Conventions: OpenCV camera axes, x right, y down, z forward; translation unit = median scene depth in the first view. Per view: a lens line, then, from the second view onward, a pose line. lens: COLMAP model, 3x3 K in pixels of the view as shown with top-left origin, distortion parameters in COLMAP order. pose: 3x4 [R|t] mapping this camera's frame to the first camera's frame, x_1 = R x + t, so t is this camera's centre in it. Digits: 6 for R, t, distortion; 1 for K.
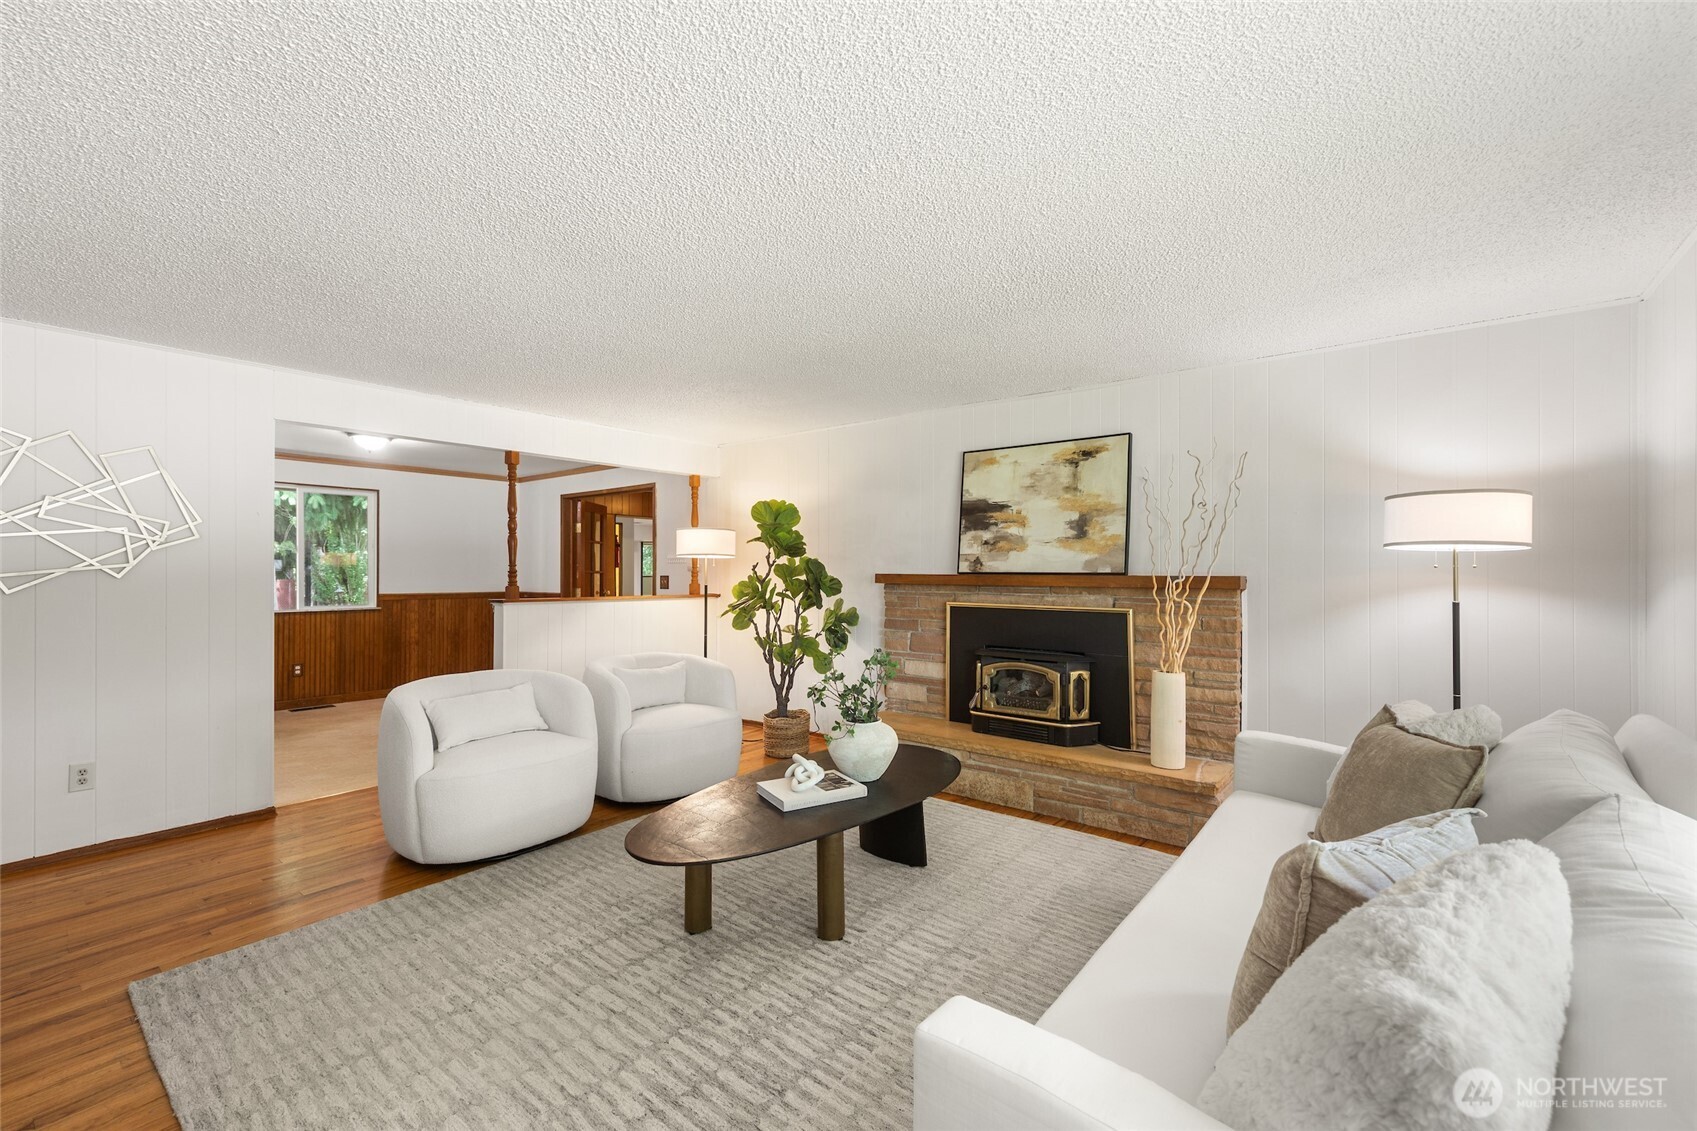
lens RADIAL K [[708.7, 0, 848.5], [0, 708.7, 565.5], [0, 0, 1]] dist [0.008703, 0.000193]
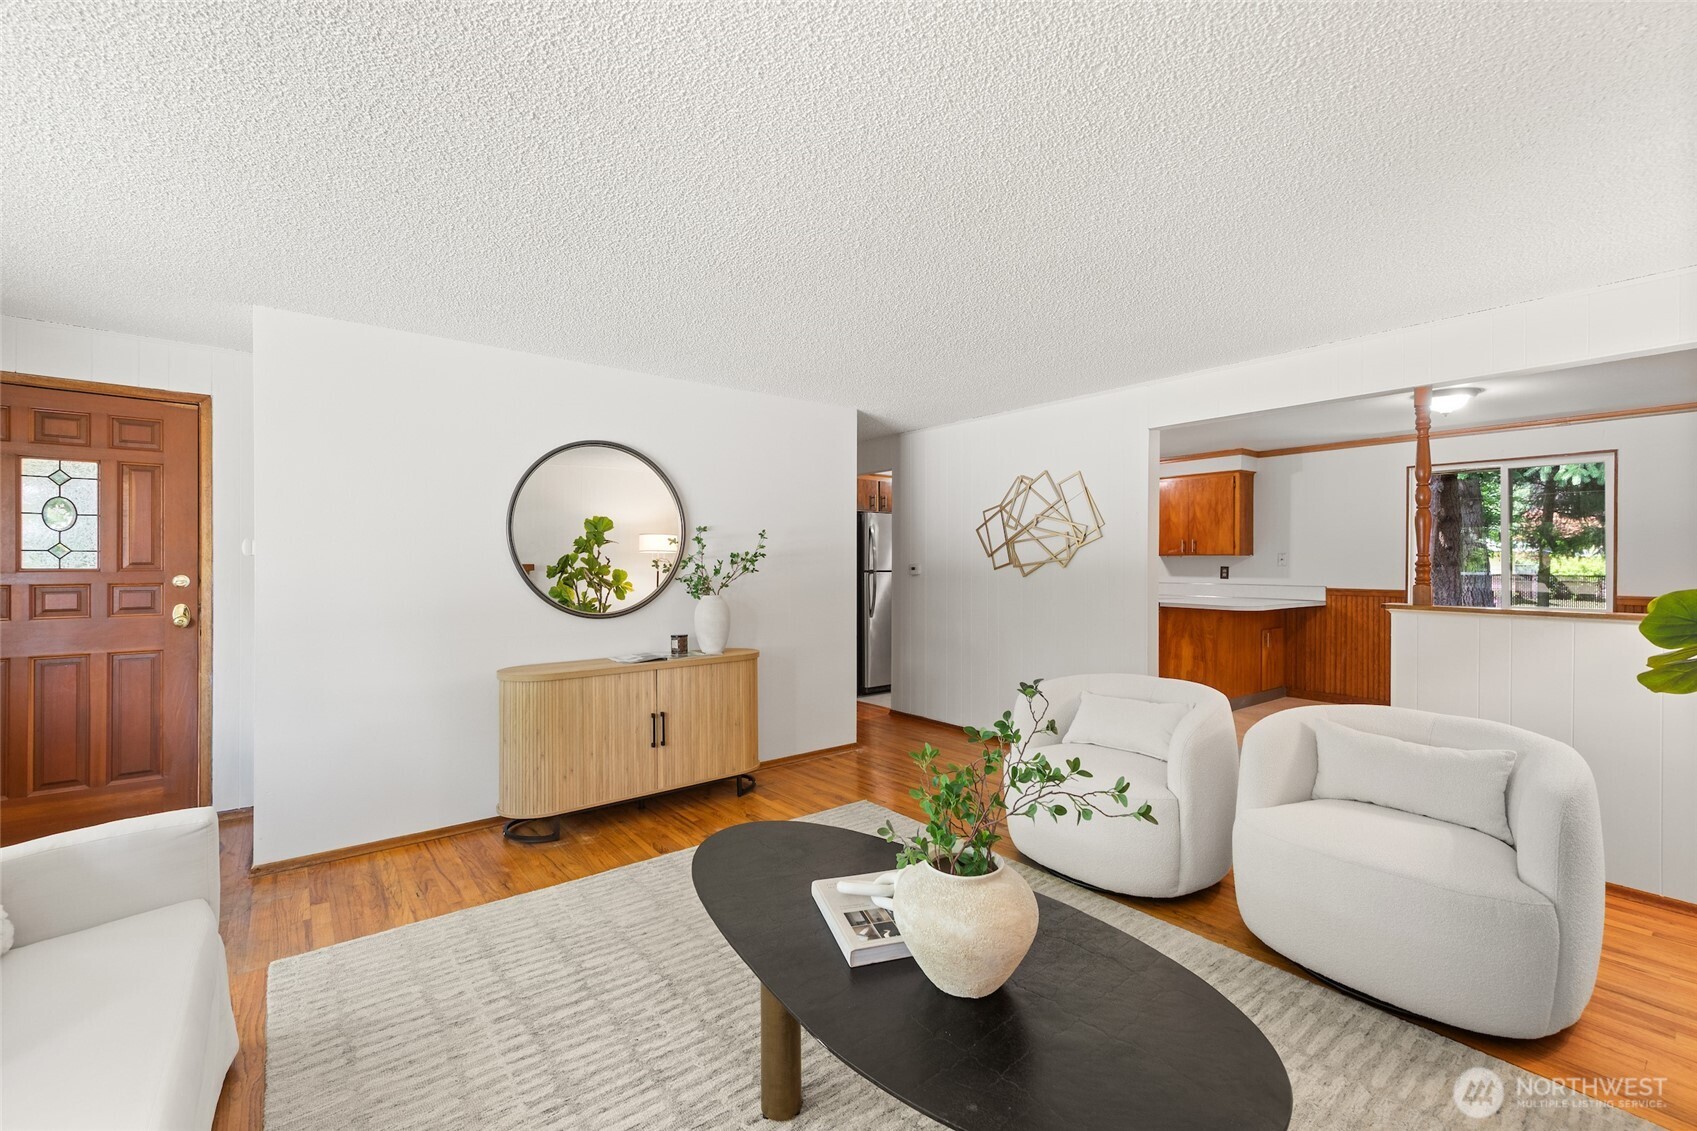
lens RADIAL K [[708.7, 0, 848.5], [0, 708.7, 565.5], [0, 0, 1]] dist [0.008703, 0.000193]
pose [[-0.229303, -0.000424, -0.973355, 0.378378], [0.007287, 0.999971, -0.002152, 0.010162], [0.973328, -0.007586, -0.229294, 0.755701]]
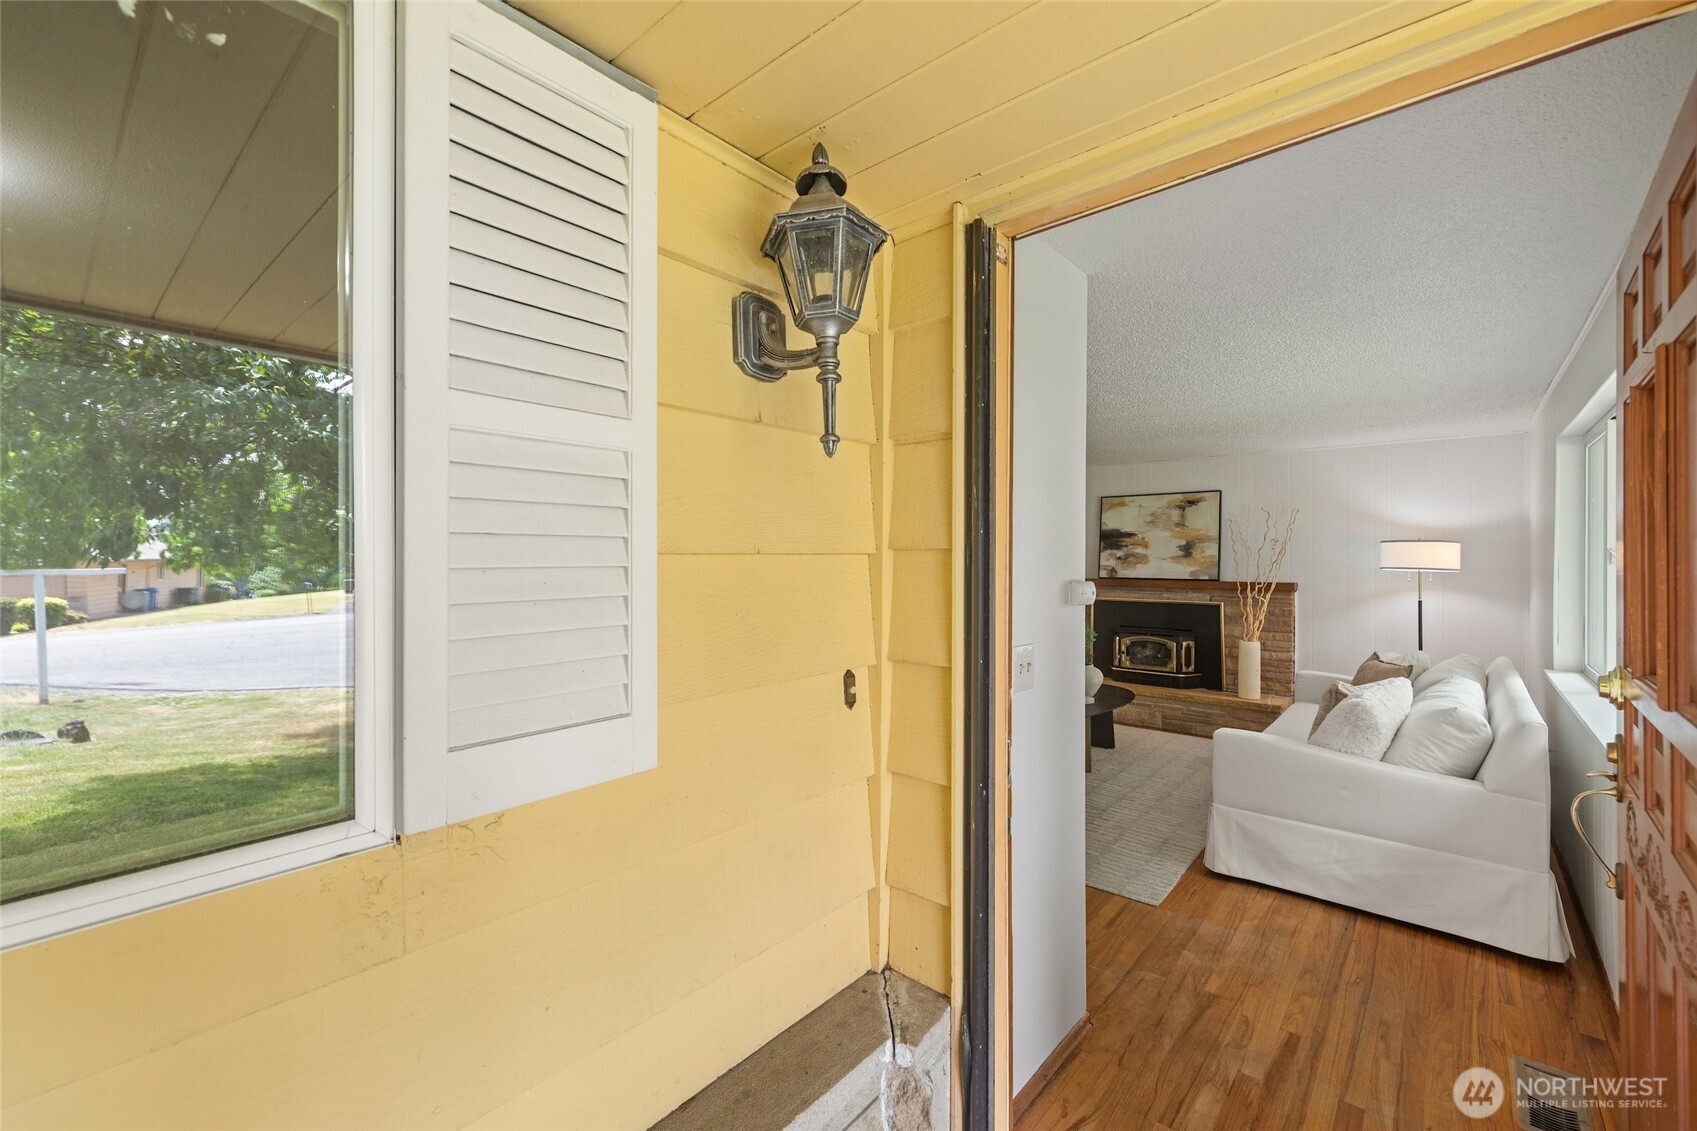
lens RADIAL K [[696.2, 0, 843.2], [0, 696.2, 554.7], [0, 0, 1]] dist [0.002350, 0.000088]
pose [[0.999006, -0.000020, -0.044566, -0.370807], [0.000075, 0.999999, 0.001227, -0.046428], [0.044566, -0.001229, 0.999006, -0.580192]]
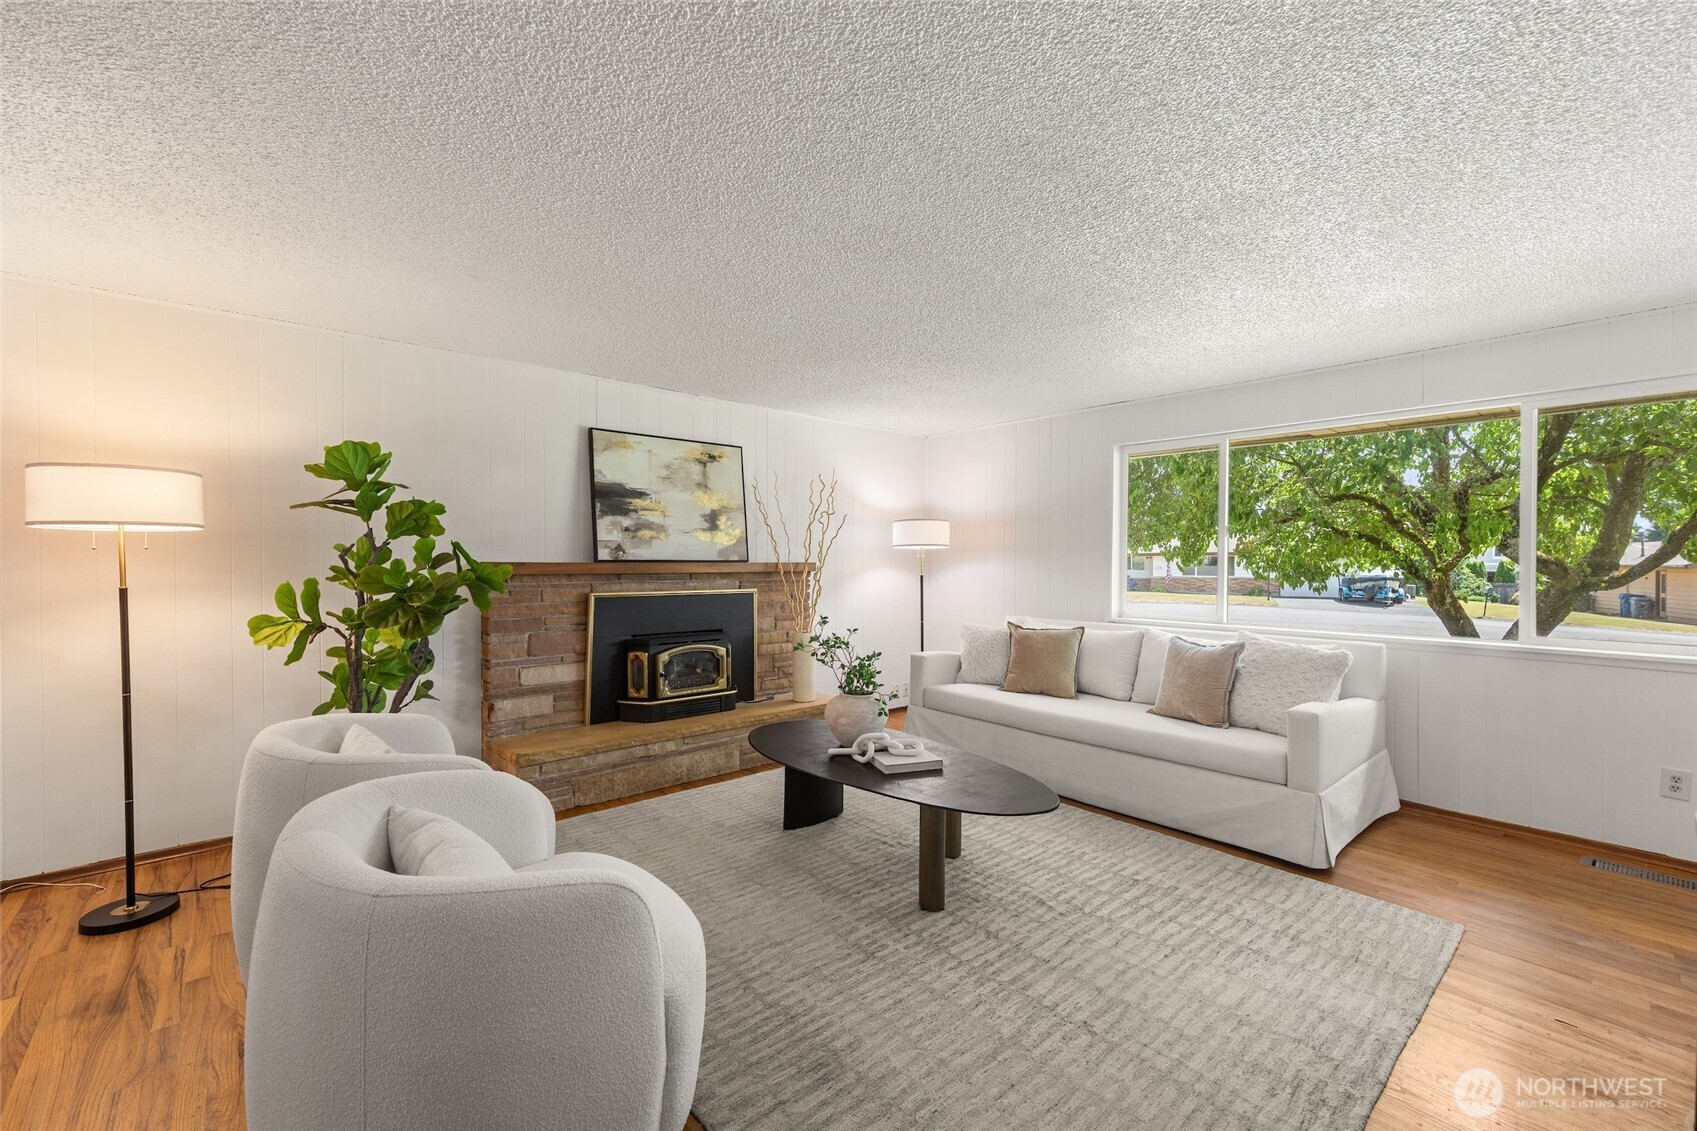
lens RADIAL K [[708.7, 0, 848.5], [0, 708.7, 565.5], [0, 0, 1]] dist [0.008703, 0.000193]
pose [[0.176334, -0.009269, 0.984287, -0.787581], [-0.009726, 0.999890, 0.011158, 0.003676], [-0.984282, -0.011541, 0.176224, 0.597837]]
